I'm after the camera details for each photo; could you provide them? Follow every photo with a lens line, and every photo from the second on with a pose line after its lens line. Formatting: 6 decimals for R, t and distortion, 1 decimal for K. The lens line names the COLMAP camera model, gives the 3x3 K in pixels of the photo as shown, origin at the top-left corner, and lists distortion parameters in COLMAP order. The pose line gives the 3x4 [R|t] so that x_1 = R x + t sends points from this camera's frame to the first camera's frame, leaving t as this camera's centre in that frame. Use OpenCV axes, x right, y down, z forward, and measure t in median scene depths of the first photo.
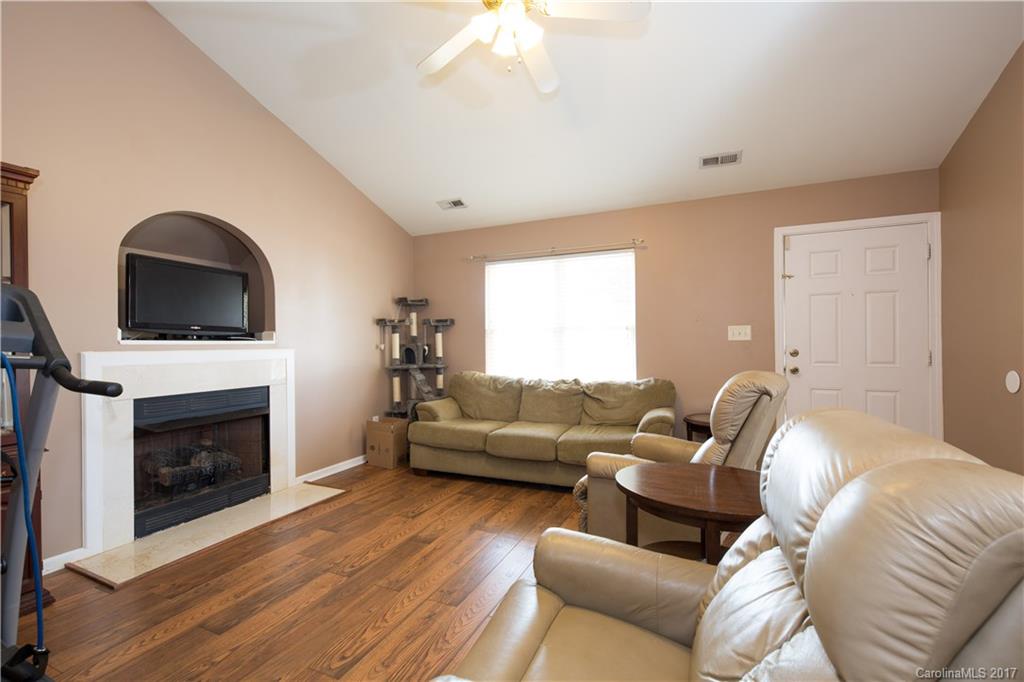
lens RADIAL K [[440.7, 0, 512.0], [0, 440.7, 344.0], [0, 0, 1]] dist [0.001484, 0.000221]
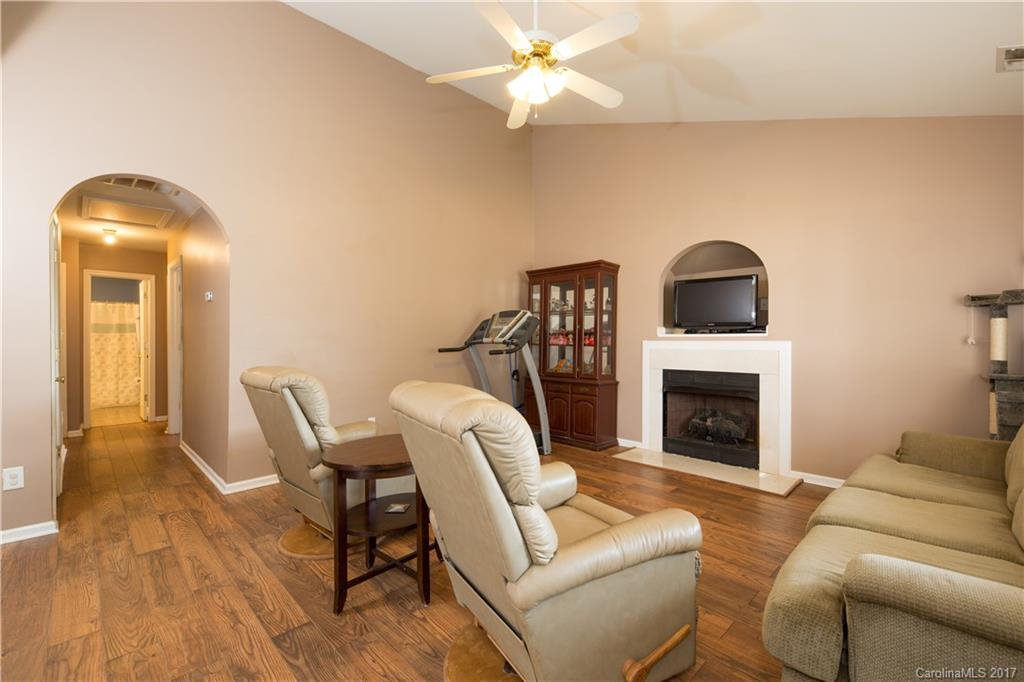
lens RADIAL K [[440.7, 0, 510.7], [0, 440.7, 337.1], [0, 0, 1]] dist [0.001484, 0.000221]
pose [[-0.370717, 0.008835, -0.928704, 0.717903], [0.006854, 0.999954, 0.006777, -0.009450], [0.928721, -0.003853, -0.370760, 0.839996]]
